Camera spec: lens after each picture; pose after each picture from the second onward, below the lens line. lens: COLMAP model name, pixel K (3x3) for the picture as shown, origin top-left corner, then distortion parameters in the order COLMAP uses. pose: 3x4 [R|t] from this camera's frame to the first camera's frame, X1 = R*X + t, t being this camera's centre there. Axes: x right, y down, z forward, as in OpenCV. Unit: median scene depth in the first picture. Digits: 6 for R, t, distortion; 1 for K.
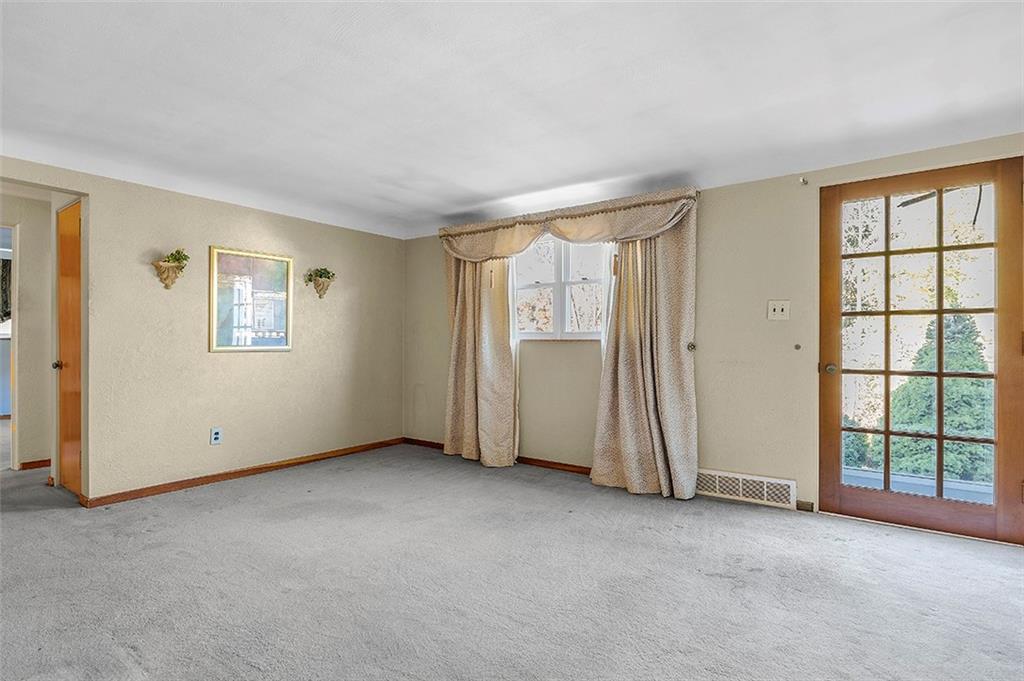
lens RADIAL K [[507.8, 0, 520.5], [0, 507.8, 322.2], [0, 0, 1]] dist [-0.022972, 0.000235]
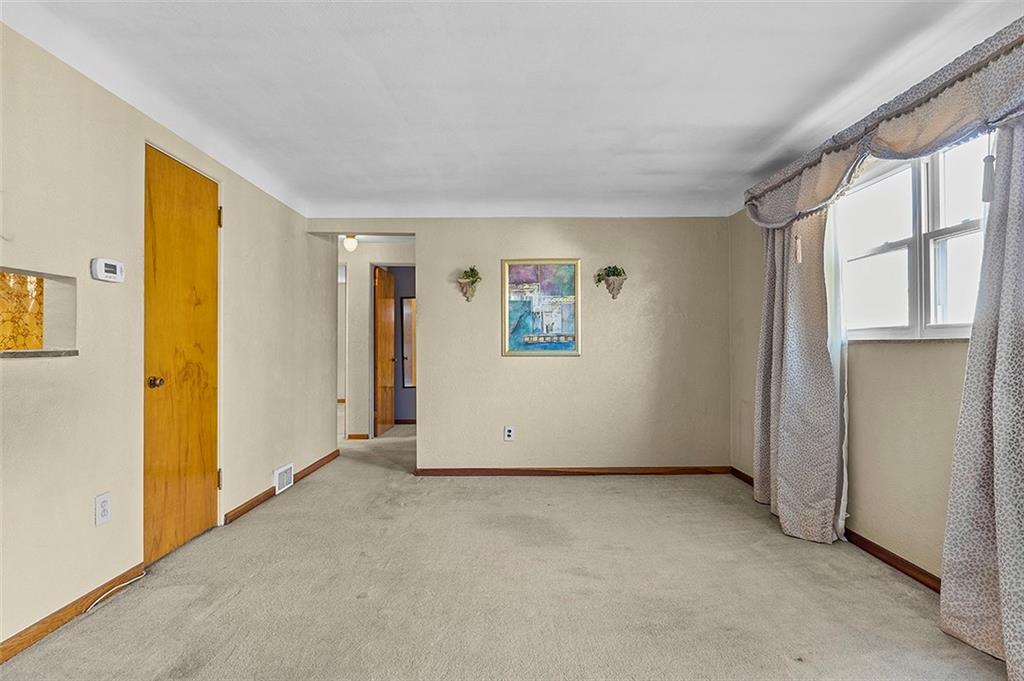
lens RADIAL K [[507.8, 0, 520.5], [0, 507.8, 322.2], [0, 0, 1]] dist [-0.022972, 0.000235]
pose [[0.581902, -0.043760, -0.812080, 0.283511], [0.035791, 0.998962, -0.028184, 0.017073], [0.812471, -0.012665, 0.582864, 0.352146]]
